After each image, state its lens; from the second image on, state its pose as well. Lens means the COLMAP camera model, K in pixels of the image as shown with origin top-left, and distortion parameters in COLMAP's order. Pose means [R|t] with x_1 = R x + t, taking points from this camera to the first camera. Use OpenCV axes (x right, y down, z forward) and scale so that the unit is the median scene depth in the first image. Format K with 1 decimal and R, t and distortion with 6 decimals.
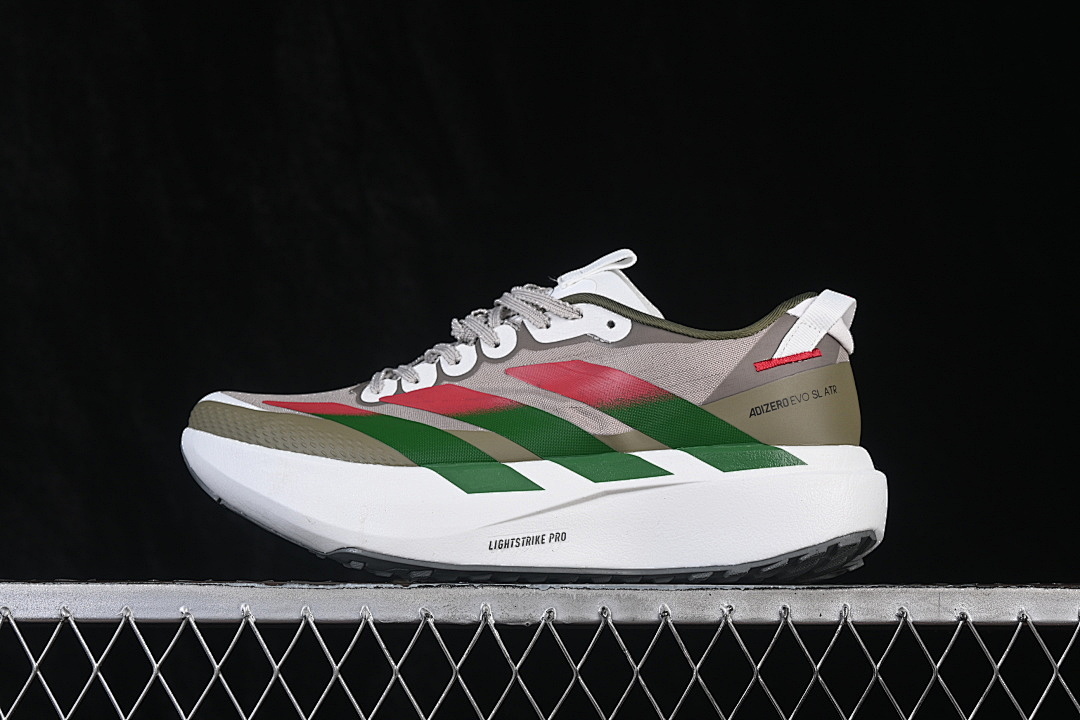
lens RADIAL K [[2359.2, 0, 540.0], [0, 2359.2, 360.0], [0, 0, 1]] dist [0.020536, -0.661009]
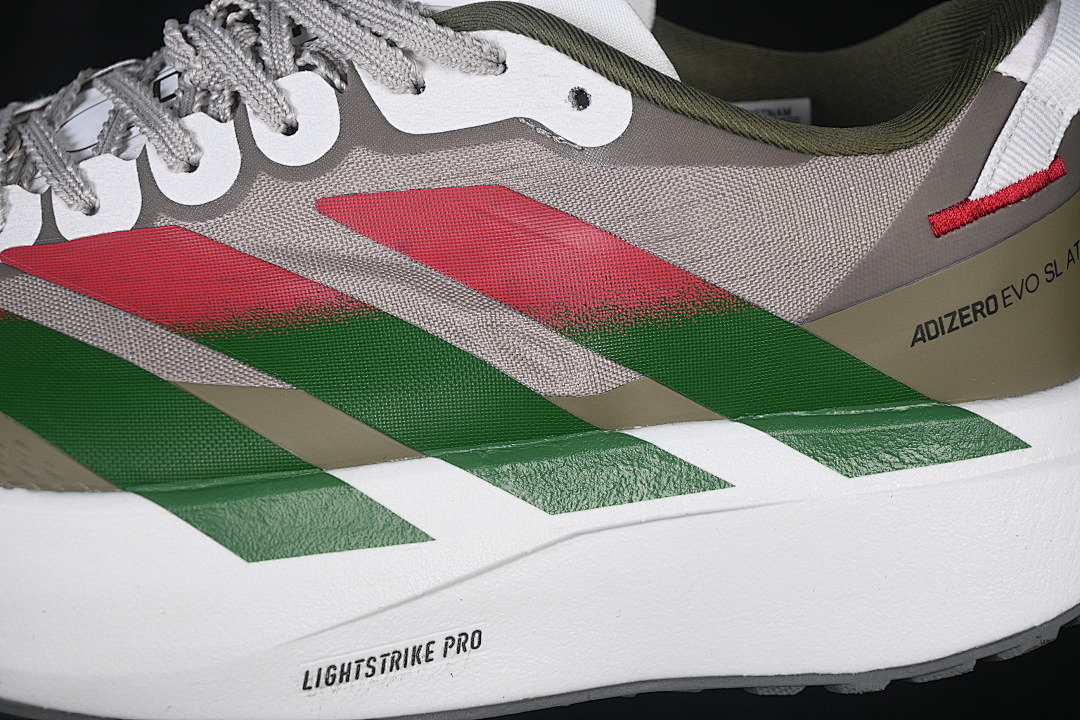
lens RADIAL K [[2359.2, 0, 540.0], [0, 2359.2, 360.0], [0, 0, 1]] dist [0.020536, -0.661009]
pose [[0.980822, -0.037165, 0.191330, -0.056398], [-0.045342, 0.911211, 0.409437, -0.140985], [-0.189558, -0.410260, 0.892051, 0.623658]]
